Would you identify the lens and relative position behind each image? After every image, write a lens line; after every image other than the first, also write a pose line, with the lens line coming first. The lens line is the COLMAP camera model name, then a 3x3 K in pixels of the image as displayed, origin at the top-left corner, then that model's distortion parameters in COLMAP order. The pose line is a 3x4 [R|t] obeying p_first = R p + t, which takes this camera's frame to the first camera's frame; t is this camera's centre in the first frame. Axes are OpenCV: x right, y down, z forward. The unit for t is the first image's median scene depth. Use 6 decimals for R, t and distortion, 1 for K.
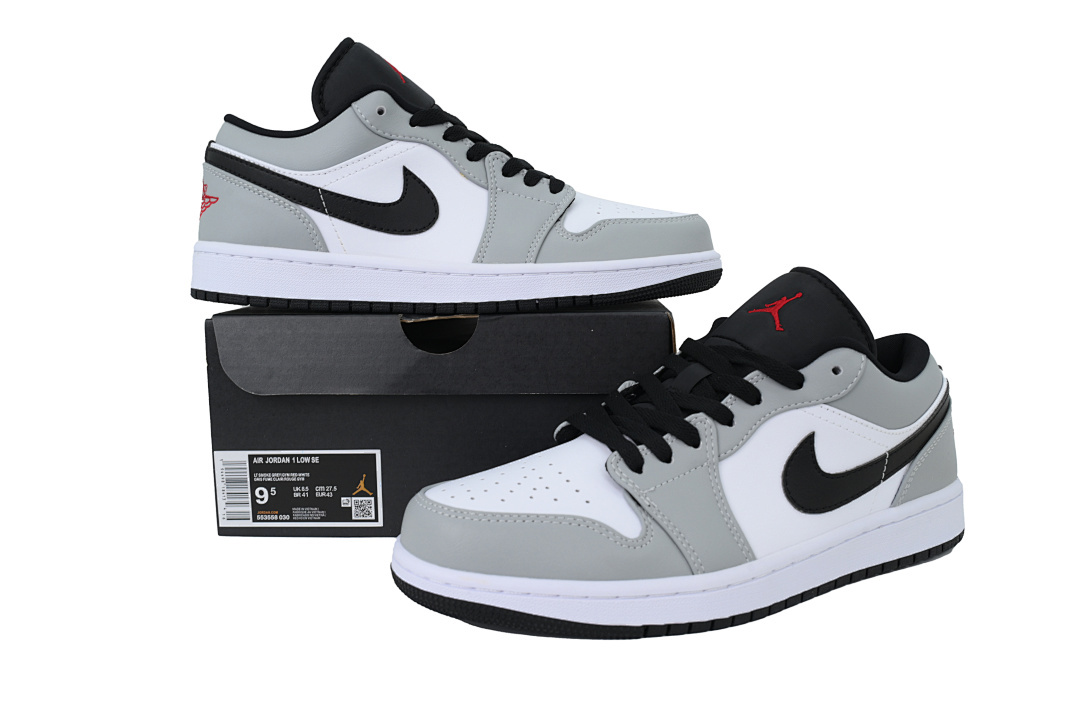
lens RADIAL K [[955.8, 0, 538.1], [0, 955.8, 358.7], [0, 0, 1]] dist [-0.004219, -0.007514]
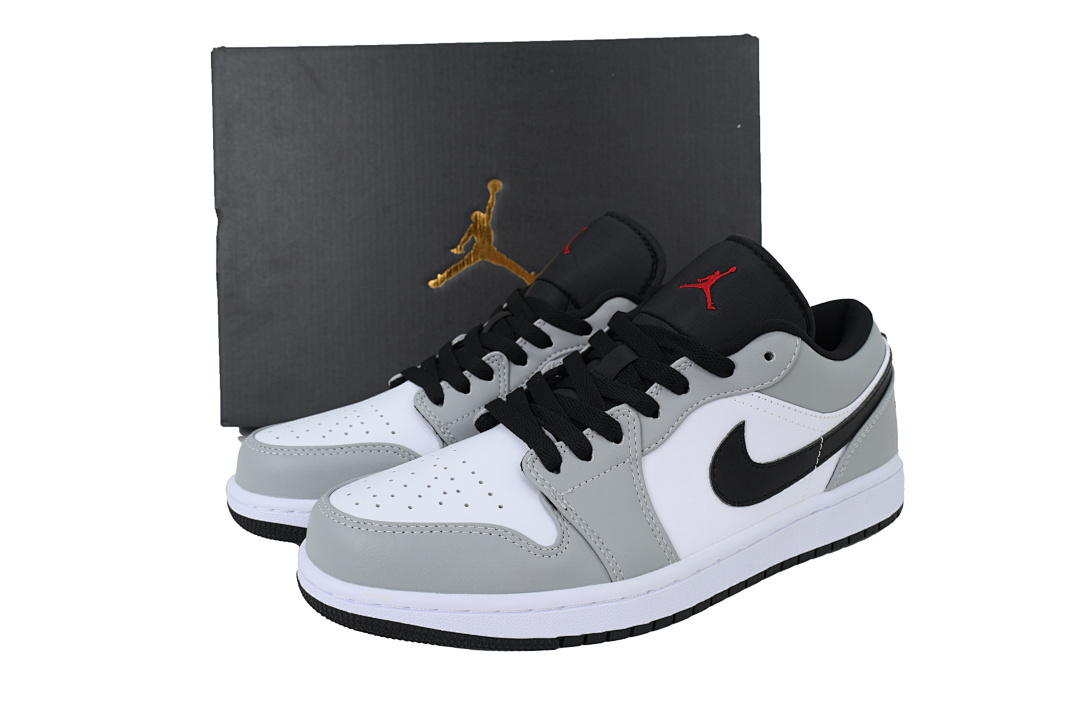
lens RADIAL K [[955.8, 0, 543.3], [0, 955.8, 365.1], [0, 0, 1]] dist [-0.004219, -0.007514]
pose [[0.999453, -0.016182, 0.028847, 0.065300], [0.012544, 0.992440, 0.122090, -0.097714], [-0.030605, -0.121662, 0.992100, 0.077847]]
